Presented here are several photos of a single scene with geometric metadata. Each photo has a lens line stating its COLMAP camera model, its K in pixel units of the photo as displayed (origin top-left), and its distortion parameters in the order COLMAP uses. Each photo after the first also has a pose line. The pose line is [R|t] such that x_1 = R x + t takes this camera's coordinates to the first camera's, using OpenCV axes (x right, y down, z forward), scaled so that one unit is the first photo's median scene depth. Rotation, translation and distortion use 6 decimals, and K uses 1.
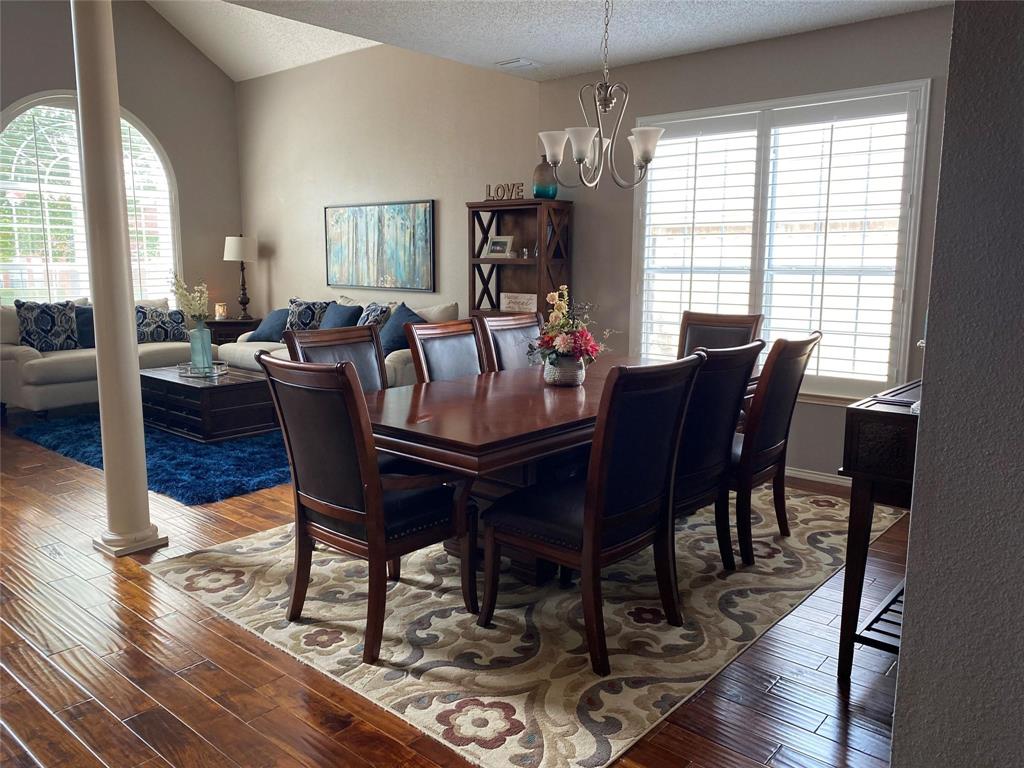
lens RADIAL K [[802.3, 0, 512.0], [0, 802.3, 387.4], [0, 0, 1]] dist [0.029748, -0.023533]
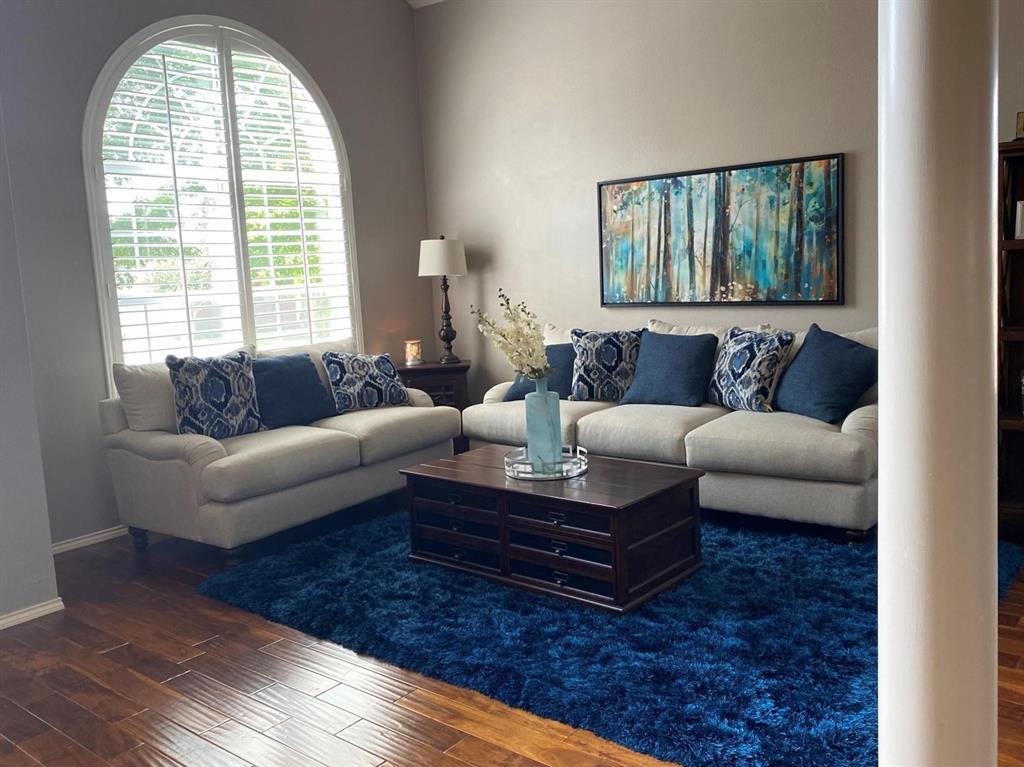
lens RADIAL K [[890.7, 0, 511.3], [0, 890.7, 381.6], [0, 0, 1]] dist [0.083896, -0.011420]
pose [[0.998414, -0.053872, 0.016351, -0.343942], [0.054376, 0.998004, -0.032114, -0.050166], [-0.014589, 0.032953, 0.999350, 0.310616]]
